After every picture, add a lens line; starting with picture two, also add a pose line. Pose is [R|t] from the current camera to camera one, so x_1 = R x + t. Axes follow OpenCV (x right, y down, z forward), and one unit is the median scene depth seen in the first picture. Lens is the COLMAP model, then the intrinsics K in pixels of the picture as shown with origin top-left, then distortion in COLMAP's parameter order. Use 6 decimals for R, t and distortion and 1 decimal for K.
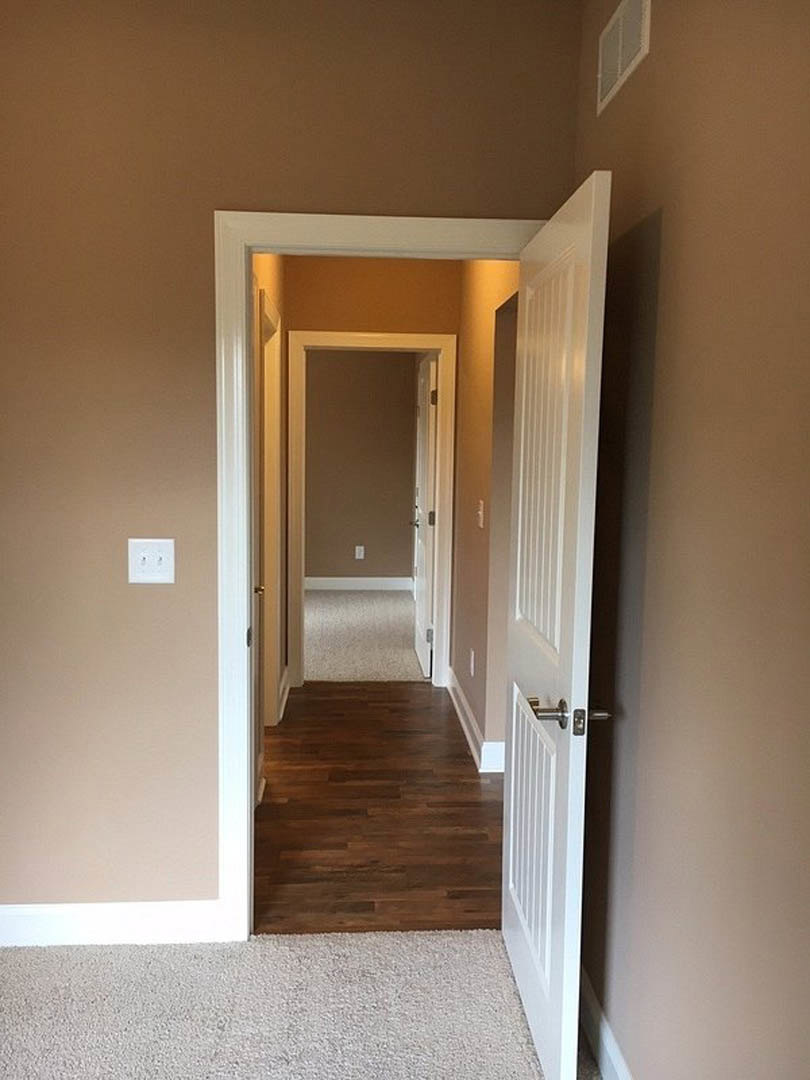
lens RADIAL K [[921.9, 0, 405.1], [0, 921.9, 539.9], [0, 0, 1]] dist [0.052584, -0.073206]
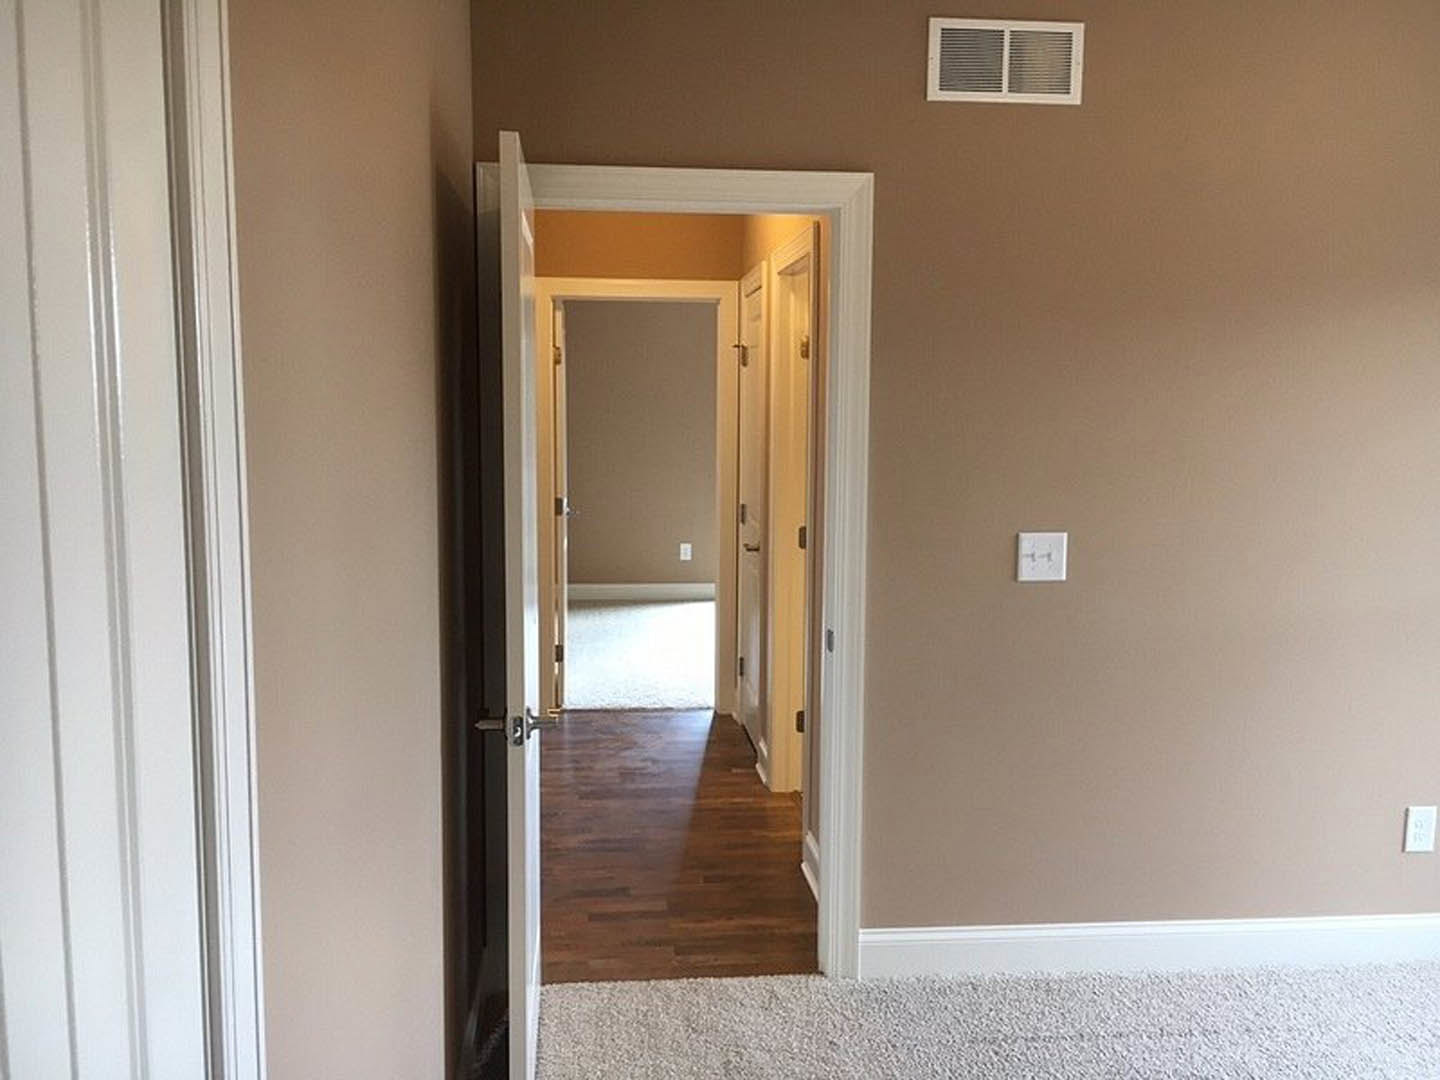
lens RADIAL K [[1229.2, 0, 721.3], [0, 1229.2, 538.3], [0, 0, 1]] dist [0.052584, -0.073206]
pose [[-0.998655, -0.009392, -0.050990, -0.040127], [-0.020691, 0.973946, 0.225835, -0.244079], [0.047540, 0.226586, -0.972830, 2.033366]]
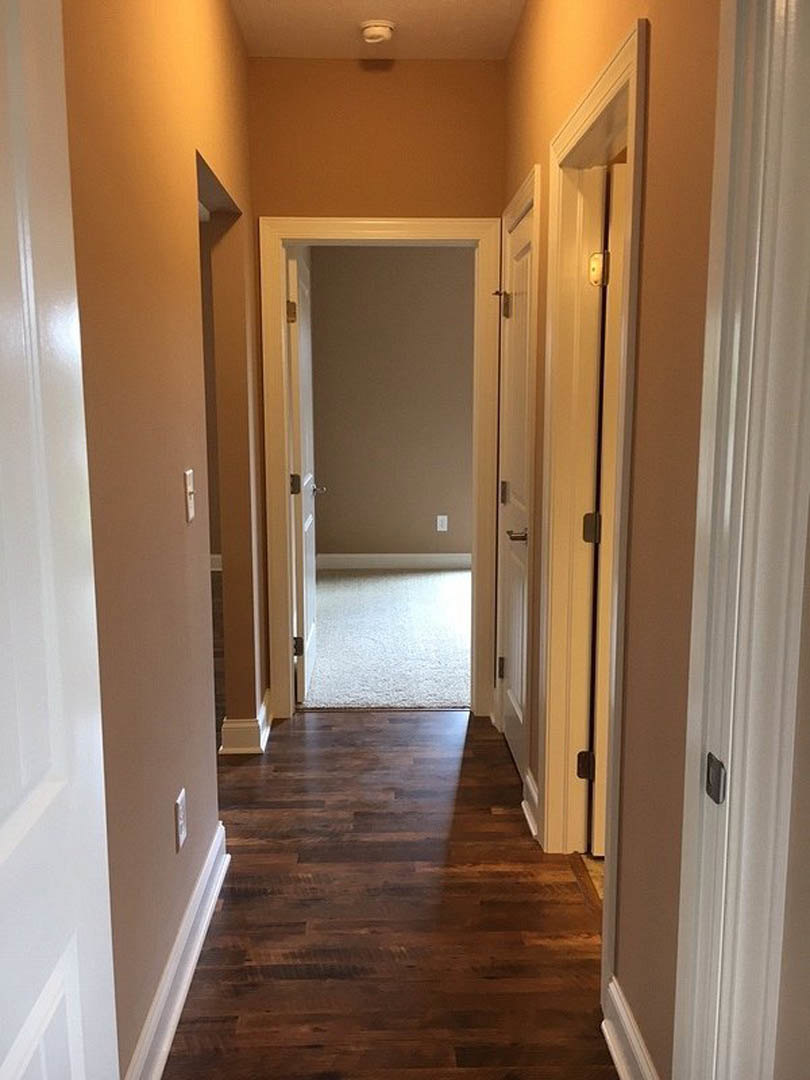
lens RADIAL K [[921.9, 0, 405.8], [0, 921.9, 543.2], [0, 0, 1]] dist [0.052584, -0.073206]
pose [[-0.999700, -0.008454, 0.023007, -0.060469], [-0.001857, 0.962058, 0.272838, -0.155660], [-0.024441, 0.272713, -0.961785, 1.560052]]
